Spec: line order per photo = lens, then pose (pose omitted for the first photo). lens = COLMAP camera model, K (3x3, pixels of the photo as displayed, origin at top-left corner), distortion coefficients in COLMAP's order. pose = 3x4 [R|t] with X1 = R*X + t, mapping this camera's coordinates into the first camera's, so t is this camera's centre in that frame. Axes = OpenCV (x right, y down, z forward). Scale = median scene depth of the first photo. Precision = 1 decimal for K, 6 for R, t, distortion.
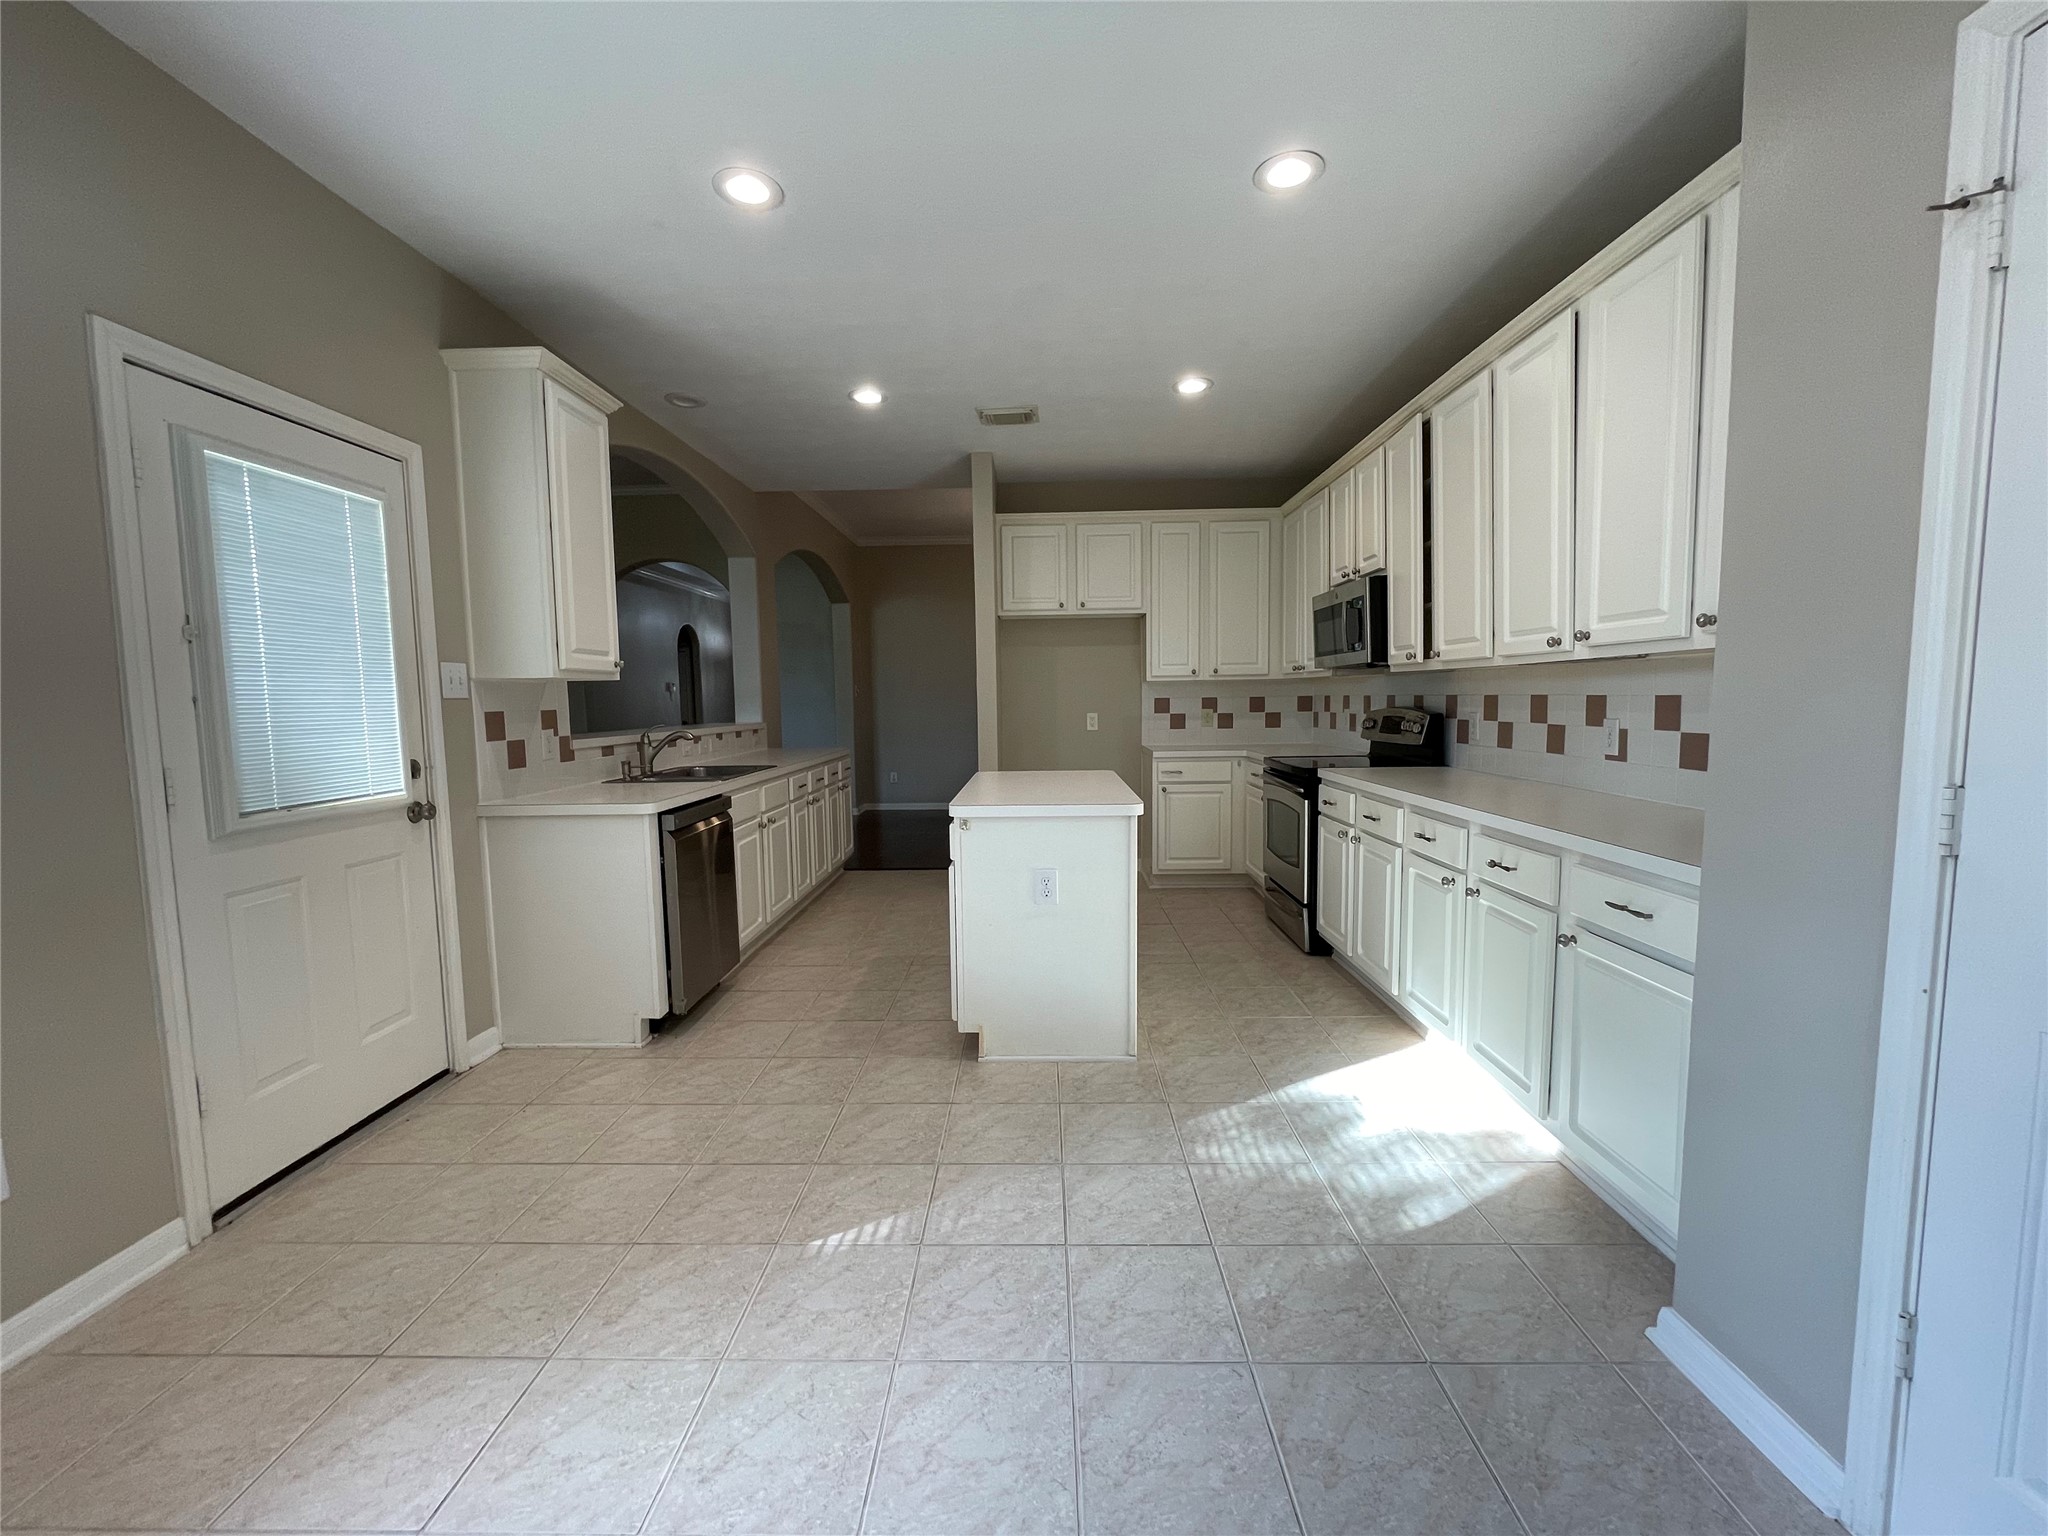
lens RADIAL K [[826.4, 0, 1022.6], [0, 826.4, 770.9], [0, 0, 1]] dist [-0.001526, -0.000288]
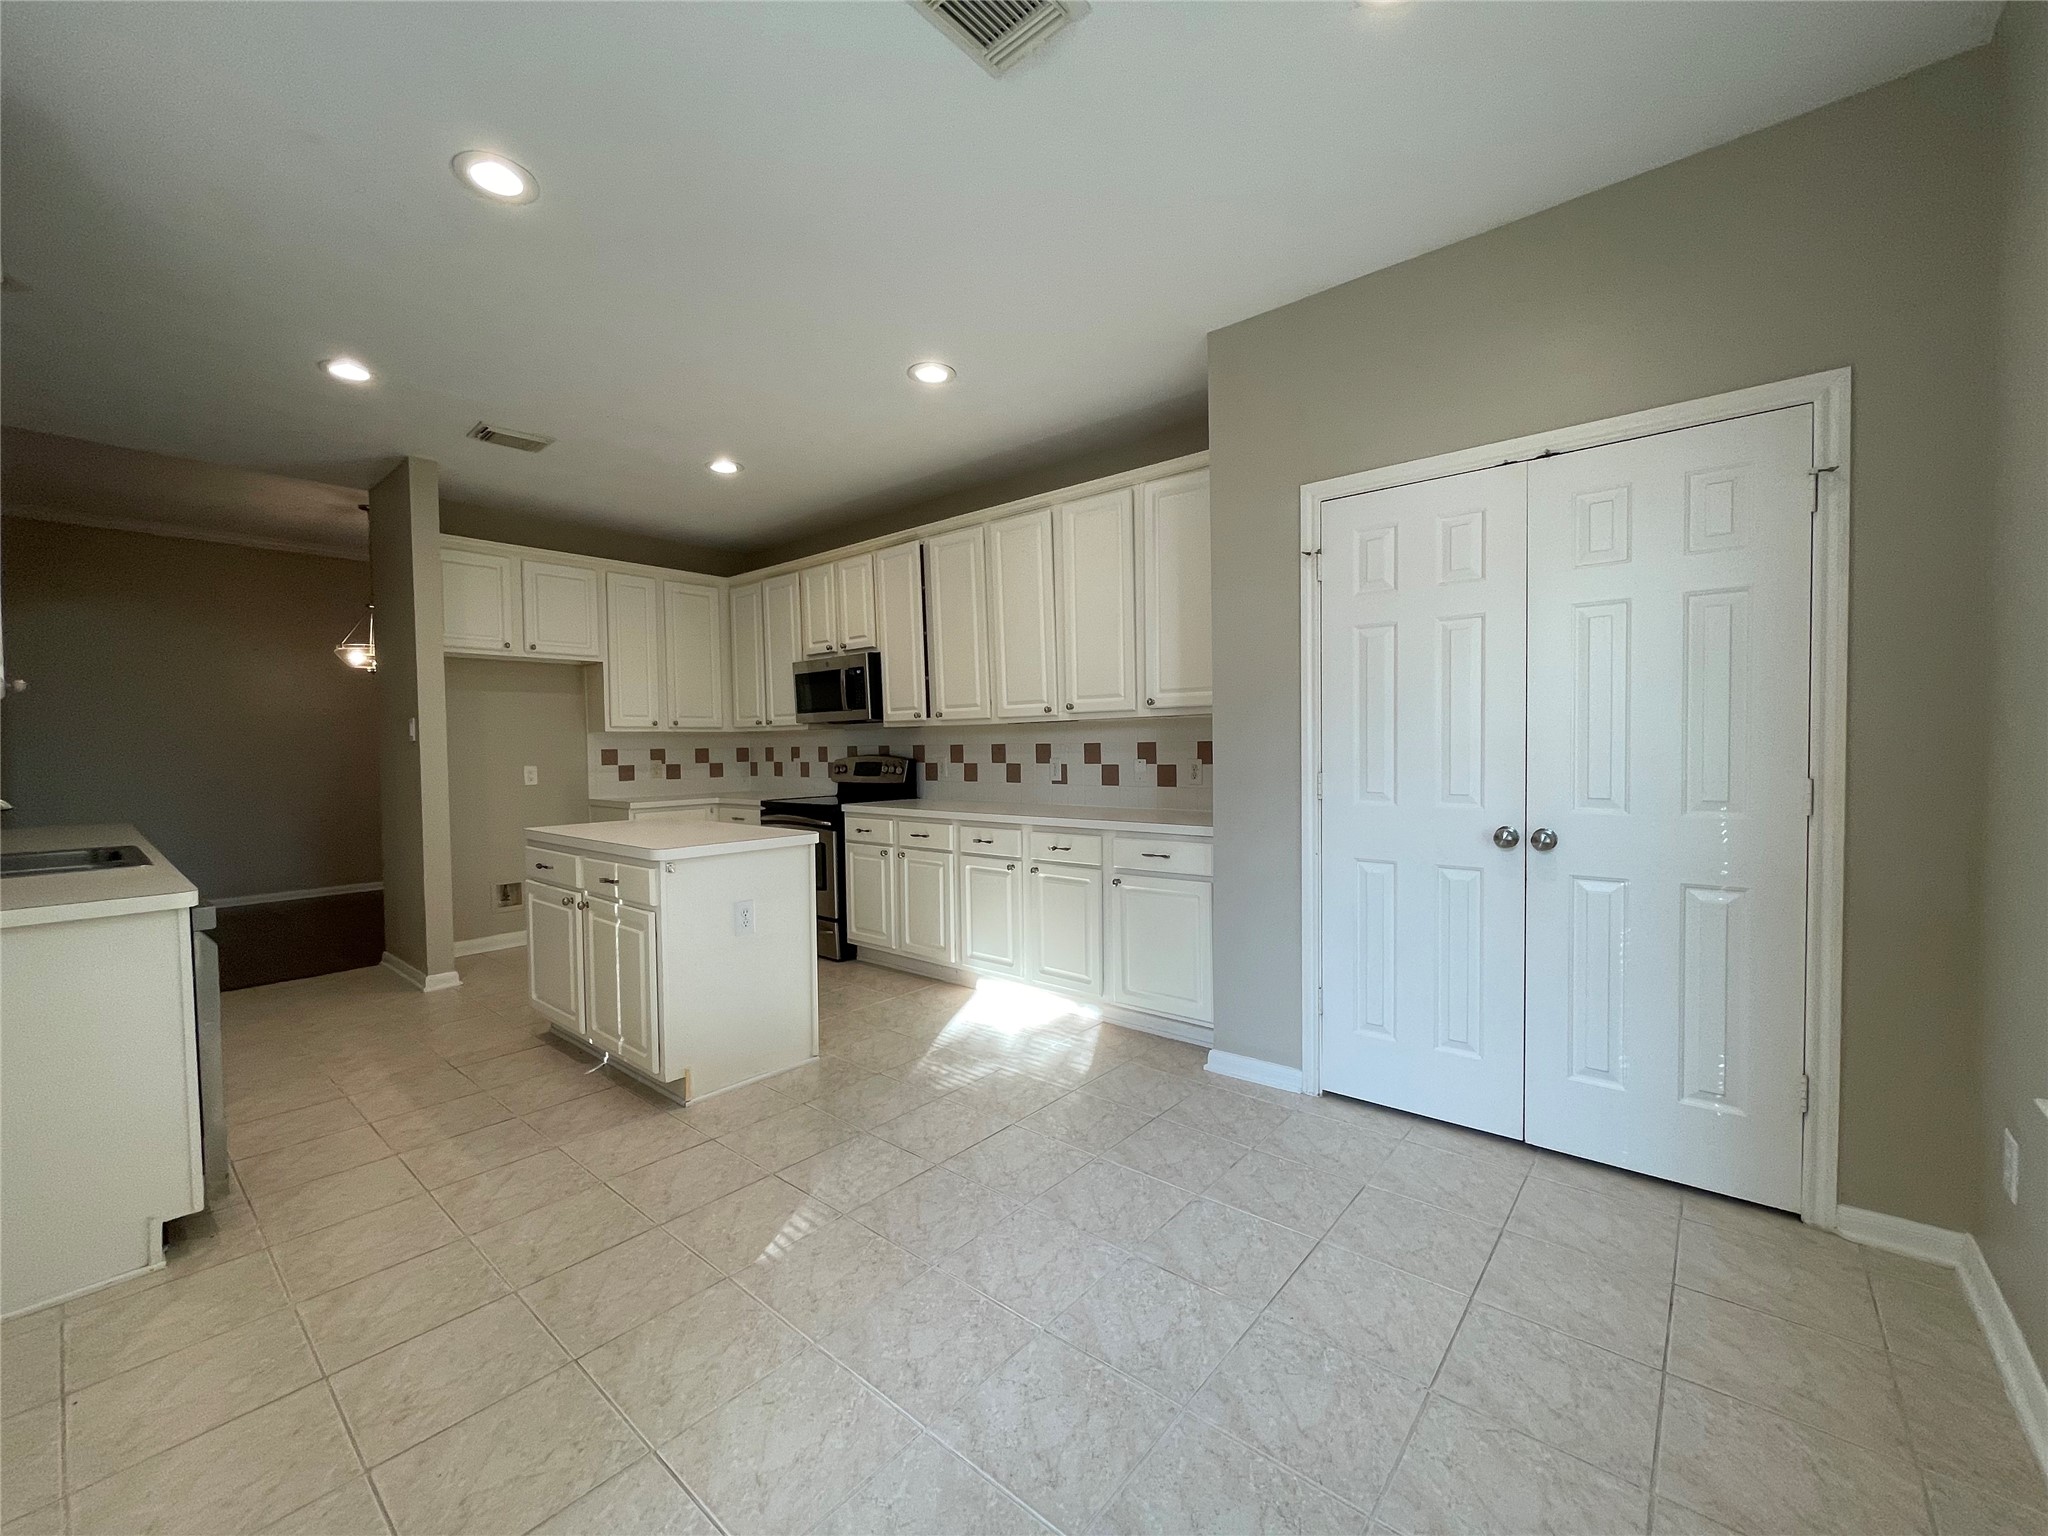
lens RADIAL K [[826.4, 0, 1022.6], [0, 826.4, 770.9], [0, 0, 1]] dist [-0.001526, -0.000288]
pose [[0.633584, -0.018392, 0.773455, -0.529640], [0.072972, 0.996681, -0.036076, 0.014147], [-0.770225, 0.079298, 0.632823, 0.026341]]
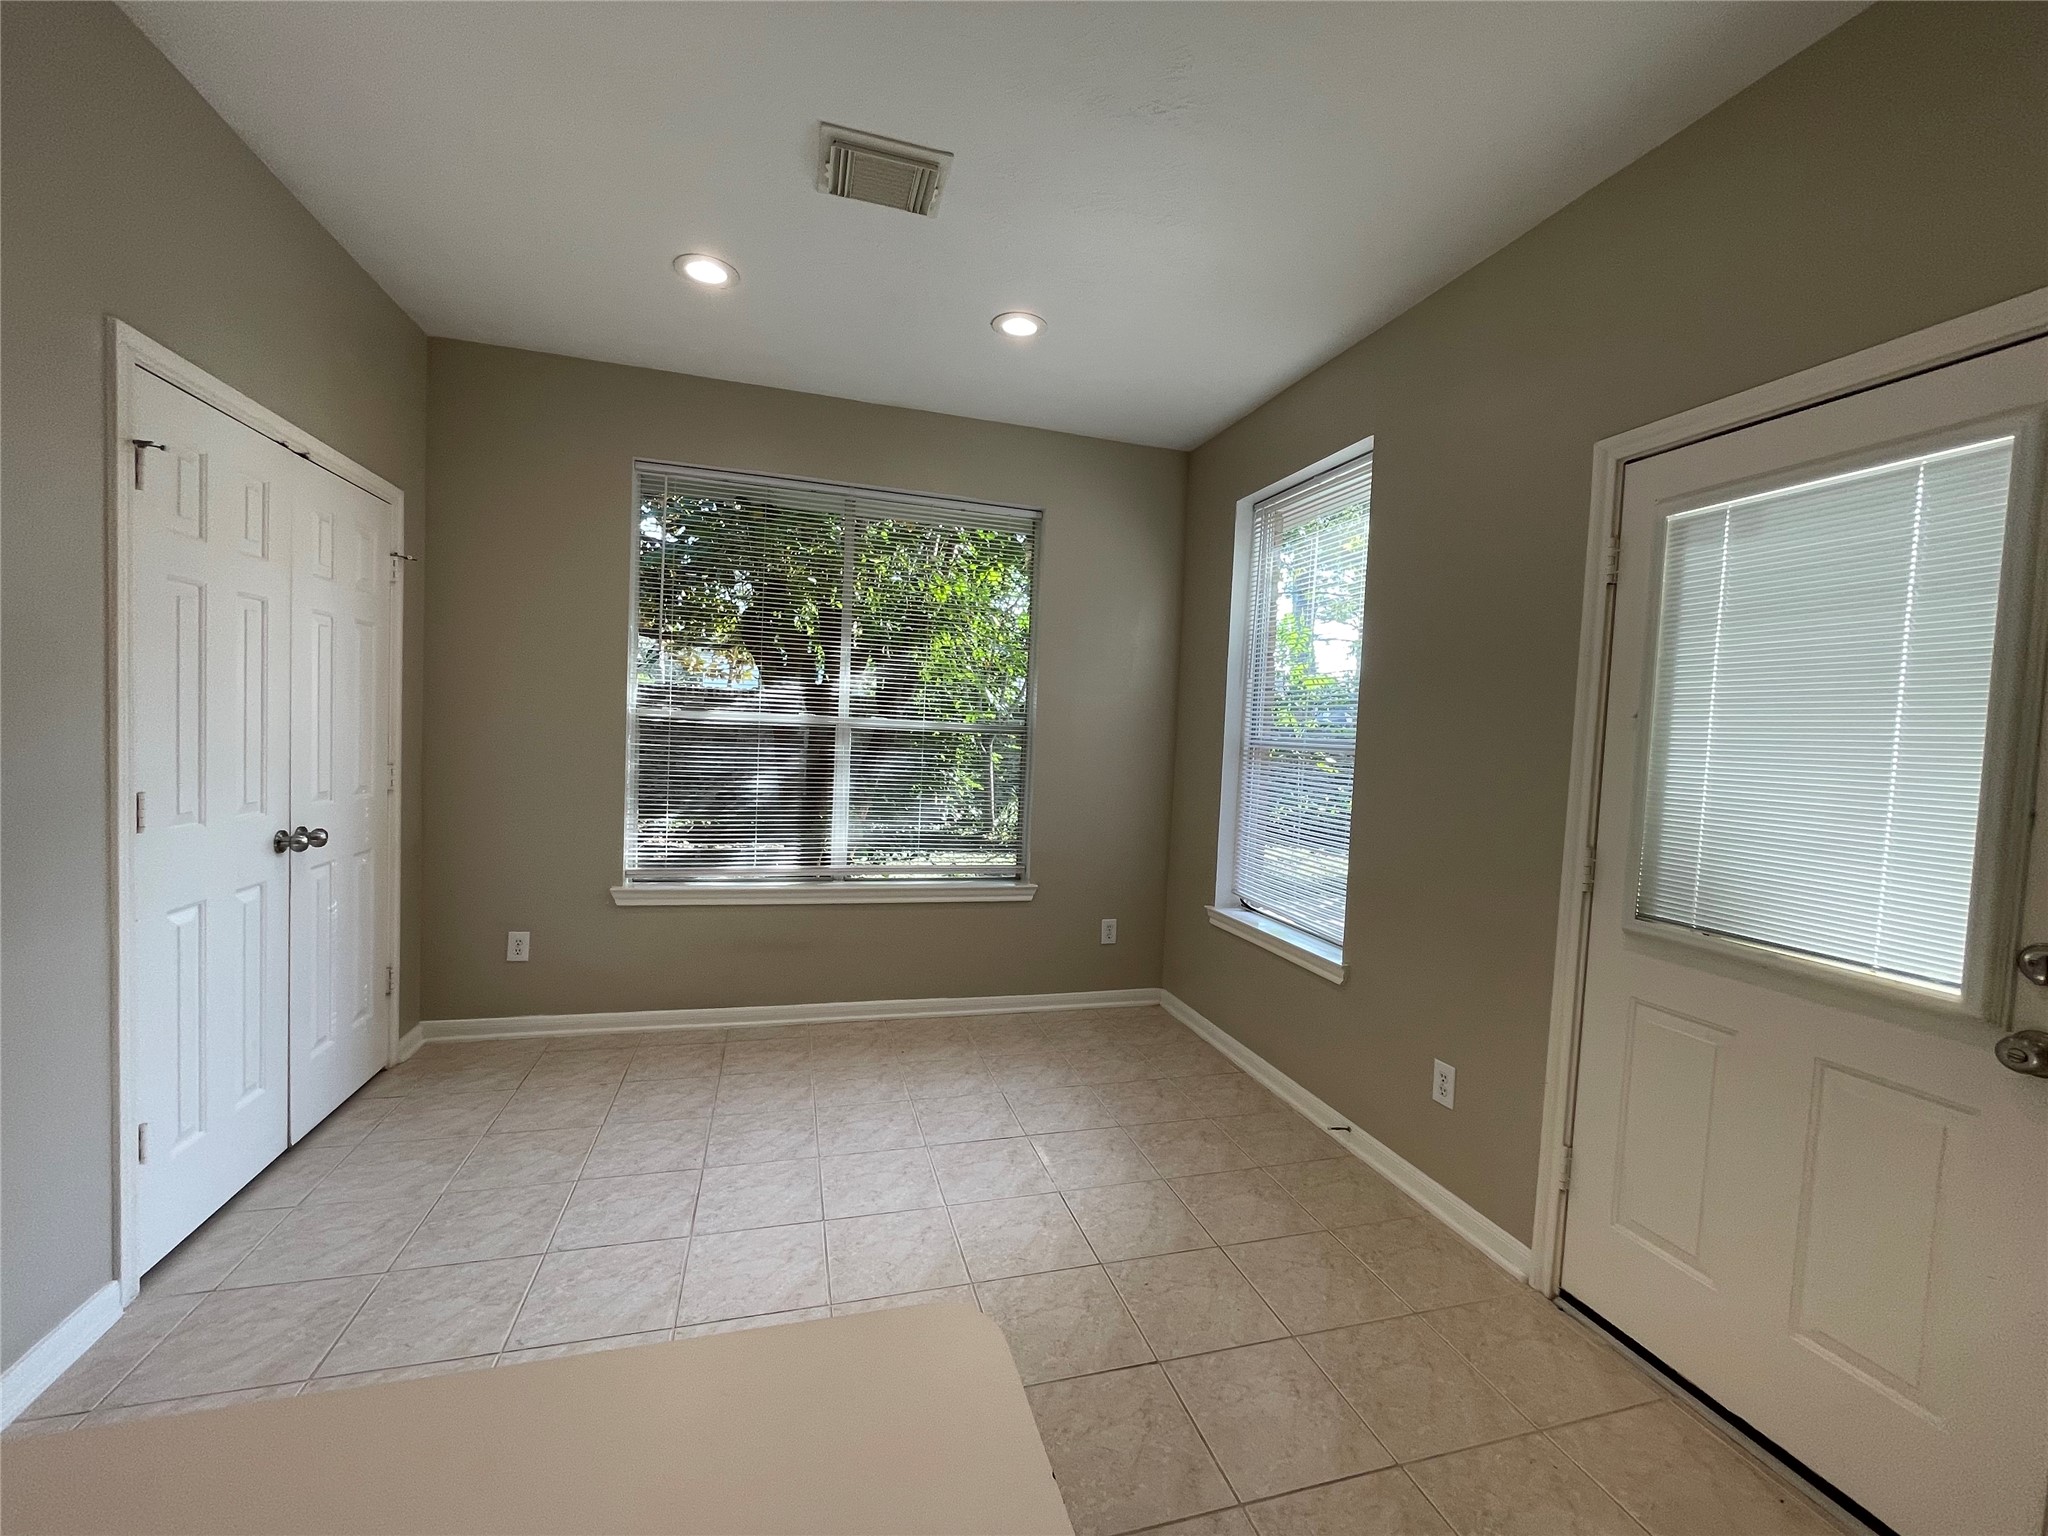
lens RADIAL K [[826.4, 0, 1022.6], [0, 826.4, 770.9], [0, 0, 1]] dist [-0.001526, -0.000288]
pose [[-0.954413, -0.014626, -0.298130, -0.026129], [-0.057865, 0.988917, 0.136727, -0.126010], [0.292826, 0.147745, -0.944682, 1.102106]]
